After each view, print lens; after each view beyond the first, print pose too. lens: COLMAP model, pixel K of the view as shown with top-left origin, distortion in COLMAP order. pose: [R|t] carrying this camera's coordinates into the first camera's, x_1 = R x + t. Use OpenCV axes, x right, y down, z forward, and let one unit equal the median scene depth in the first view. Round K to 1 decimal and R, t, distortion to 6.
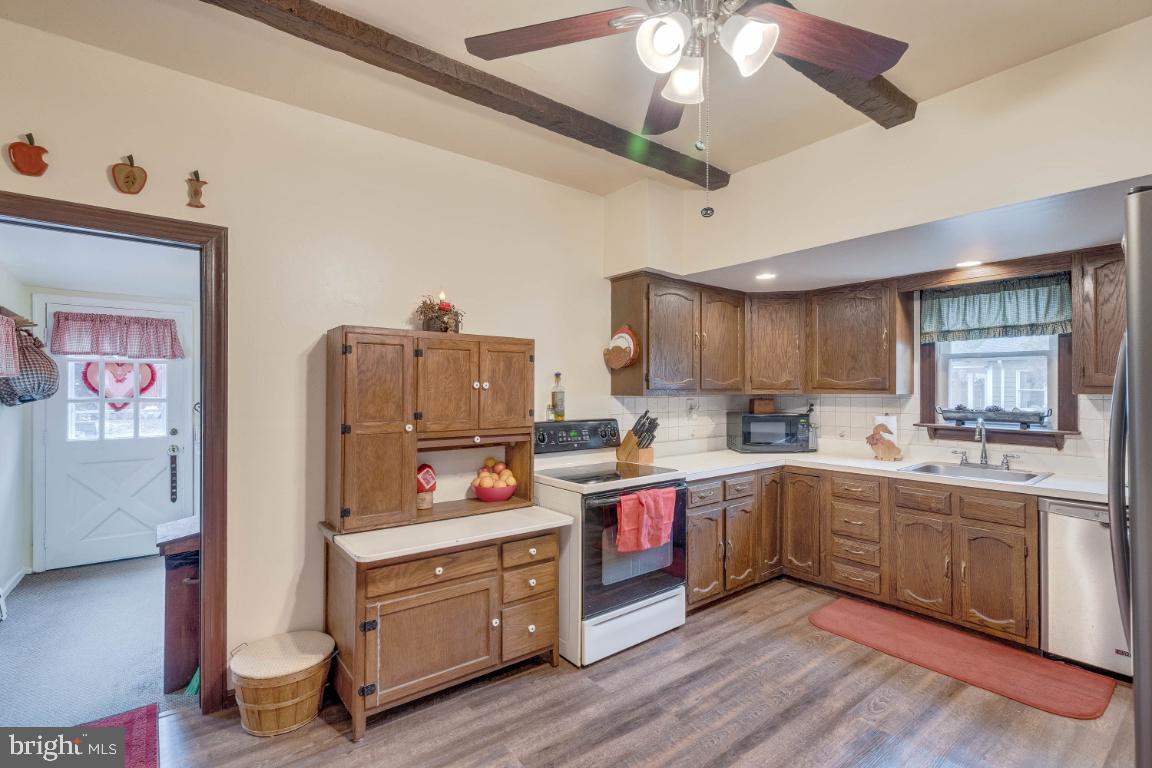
lens RADIAL K [[524.0, 0, 577.3], [0, 524.0, 385.1], [0, 0, 1]] dist [0.003620, -0.000673]
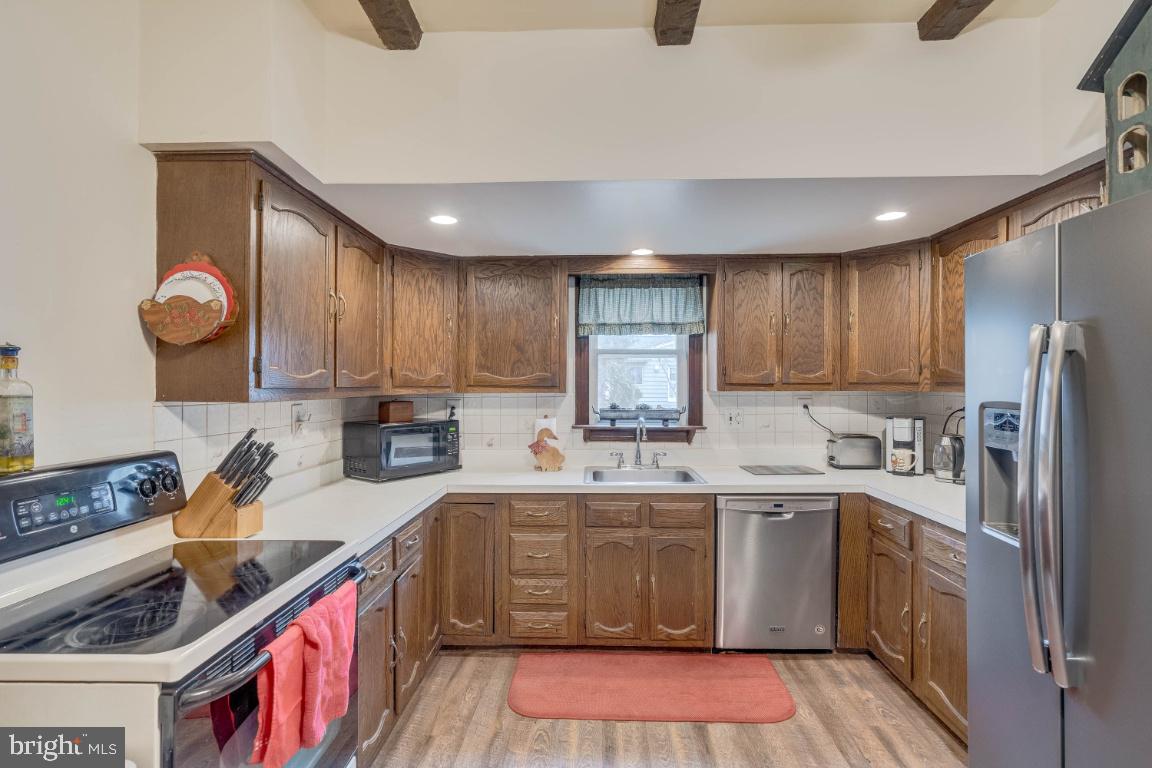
lens RADIAL K [[554.4, 0, 575.4], [0, 554.4, 383.5], [0, 0, 1]] dist [-0.004584, 0.002312]
pose [[0.648978, 0.002685, 0.760802, -0.071786], [-0.002810, 0.999995, -0.001132, 0.003287], [-0.760802, -0.001403, 0.648983, 0.410561]]
